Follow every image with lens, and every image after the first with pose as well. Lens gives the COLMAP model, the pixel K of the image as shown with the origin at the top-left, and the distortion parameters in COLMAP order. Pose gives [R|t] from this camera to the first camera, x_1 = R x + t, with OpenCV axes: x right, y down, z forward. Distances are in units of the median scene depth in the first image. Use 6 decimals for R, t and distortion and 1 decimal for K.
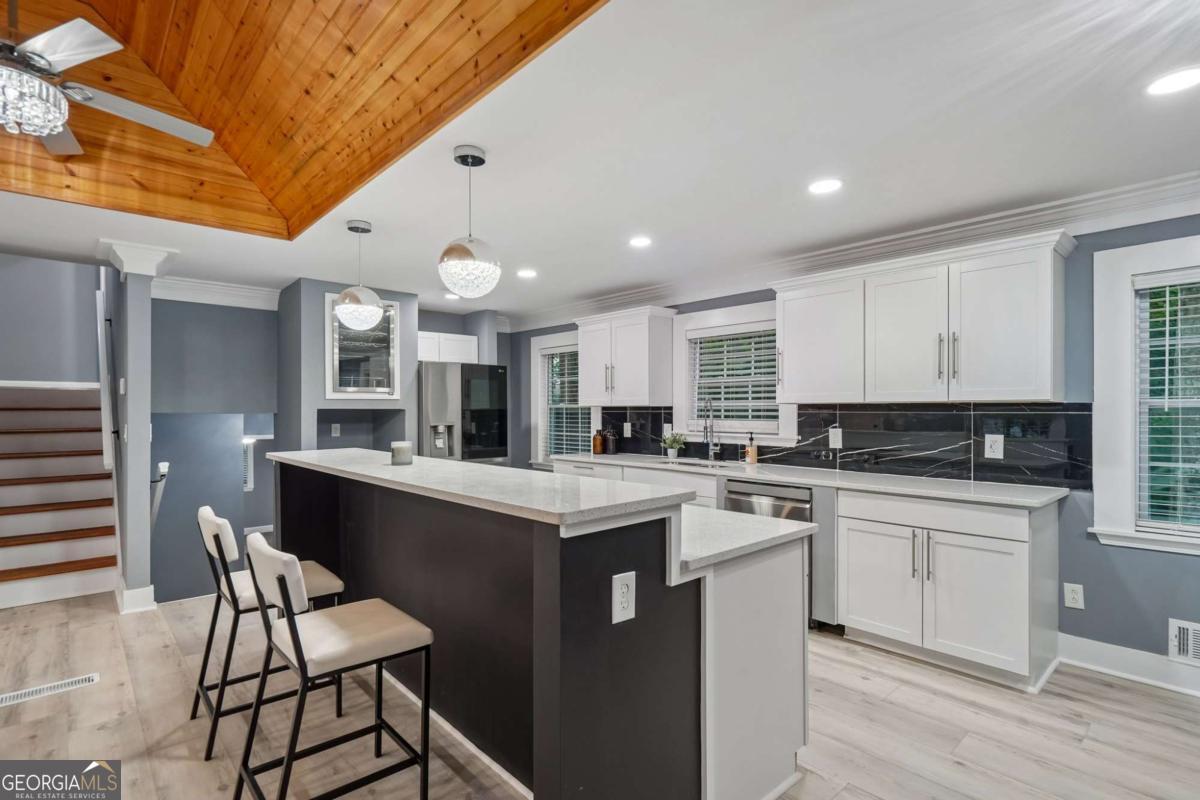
lens RADIAL K [[584.4, 0, 597.9], [0, 584.4, 409.1], [0, 0, 1]] dist [0.000646, 0.001042]
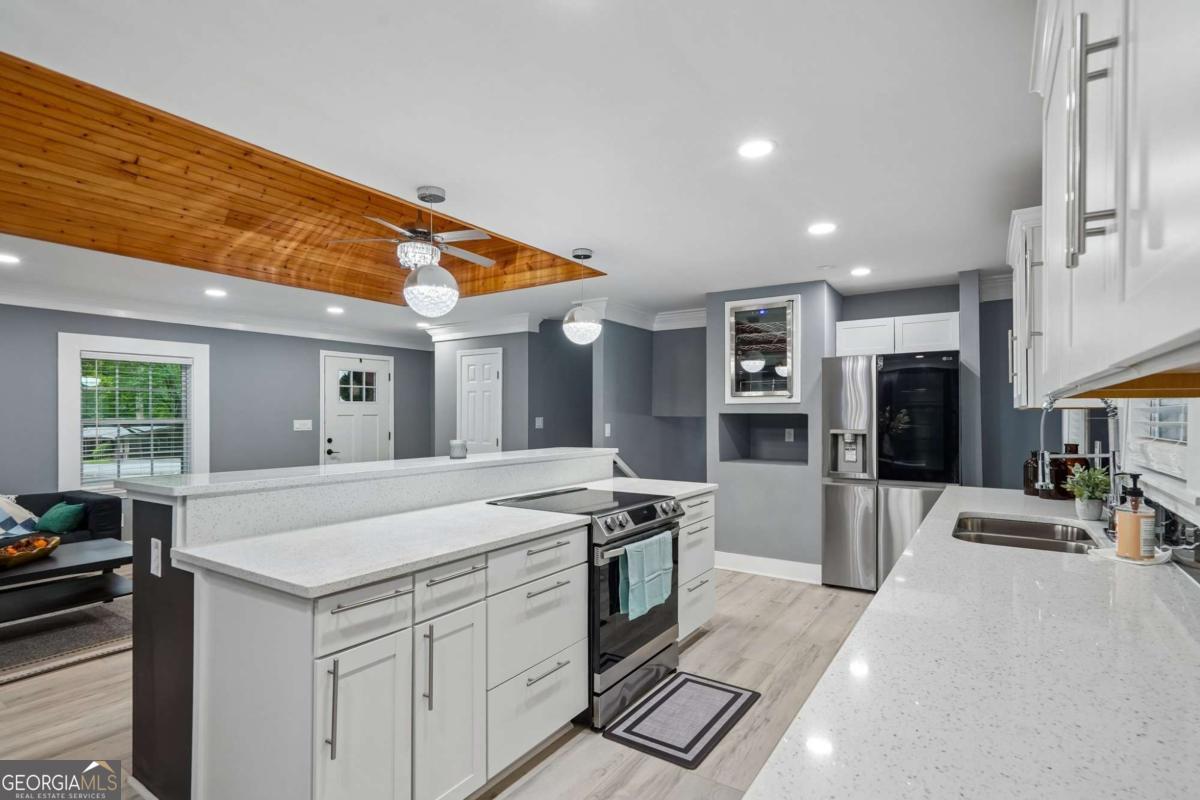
lens RADIAL K [[587.3, 0, 600.5], [0, 587.3, 419.6], [0, 0, 1]] dist [0.000534, 0.001328]
pose [[0.244058, 0.009440, -0.969715, 0.550054], [-0.000223, 0.999953, 0.009678, 0.000767], [0.969761, -0.002146, 0.244049, 0.577416]]
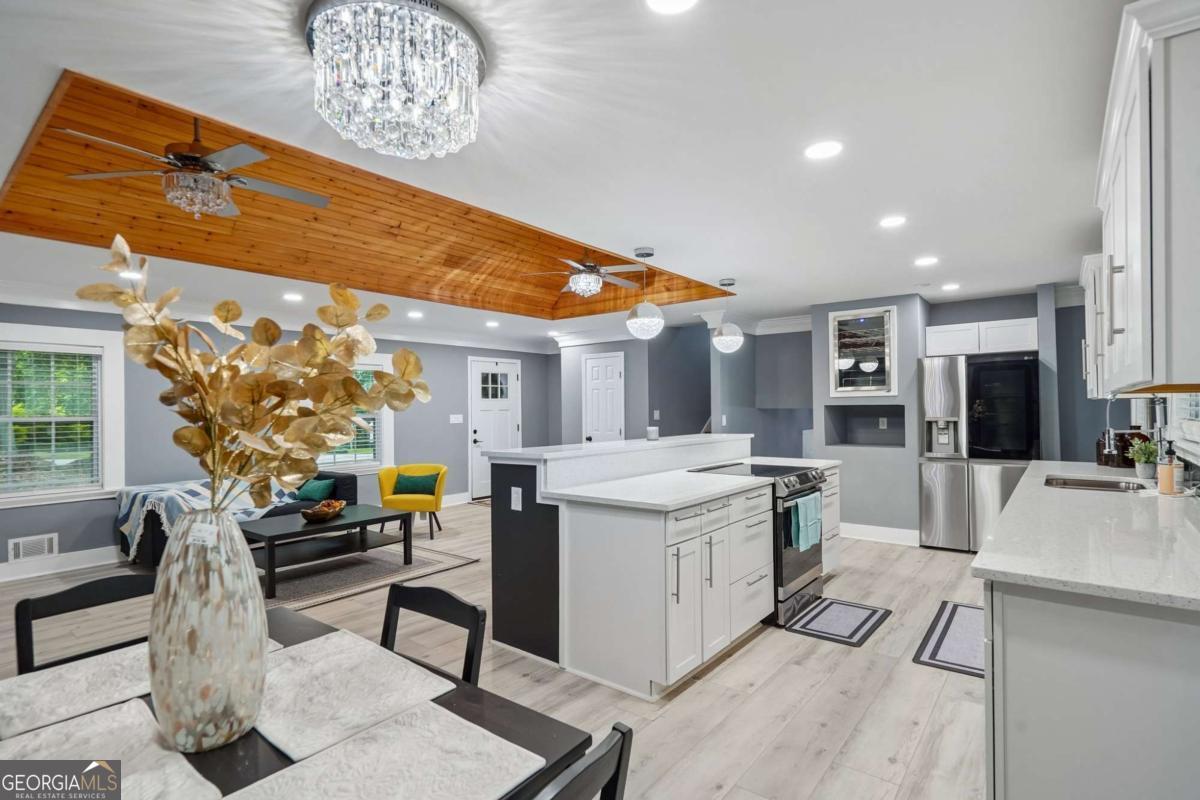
lens RADIAL K [[584.4, 0, 597.9], [0, 584.4, 409.1], [0, 0, 1]] dist [0.000646, 0.001042]
pose [[0.161237, 0.000388, -0.986916, 0.758814], [0.010622, 0.999941, 0.002128, -0.000034], [0.986859, -0.010826, 0.161224, 0.336496]]
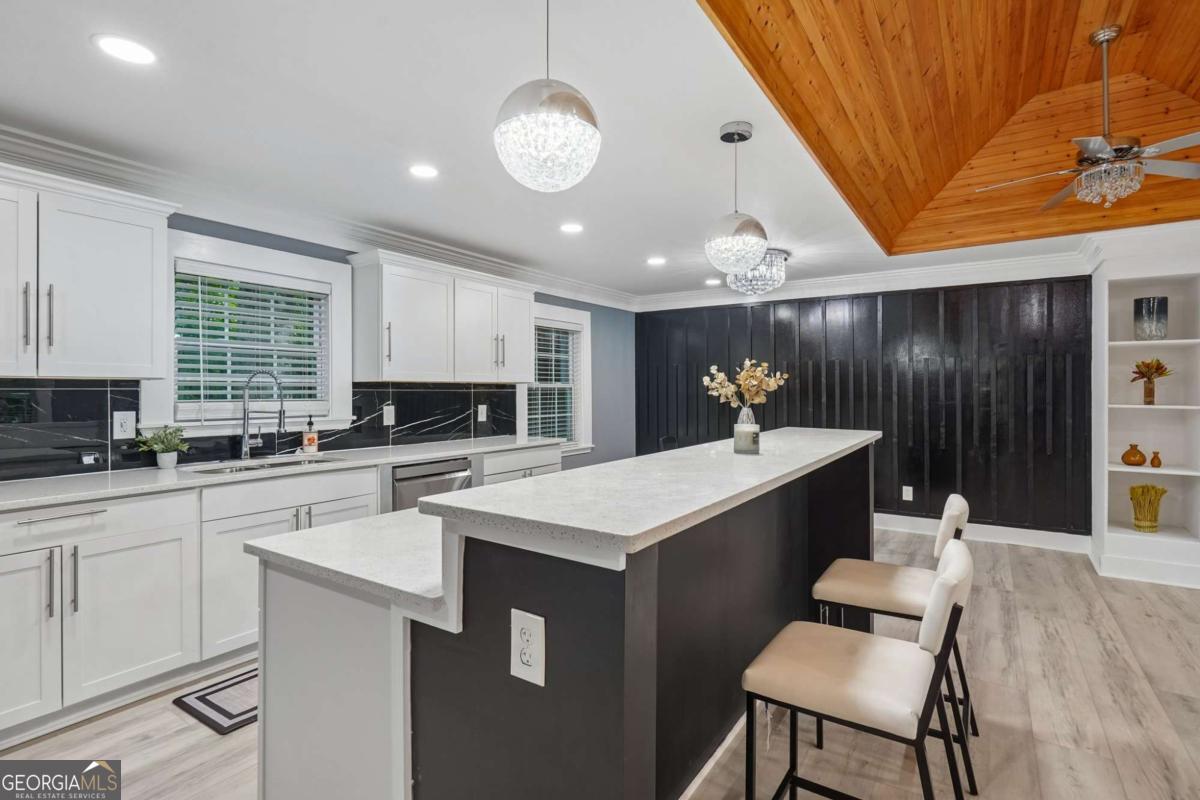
lens RADIAL K [[610.7, 0, 600.0], [0, 610.7, 400.0], [0, 0, 1]] dist [0.106118, 0.000316]
pose [[-0.256734, -0.016877, 0.966335, -0.686911], [-0.003767, 0.999857, 0.016461, 0.002955], [-0.966475, 0.000586, -0.256761, 0.842081]]
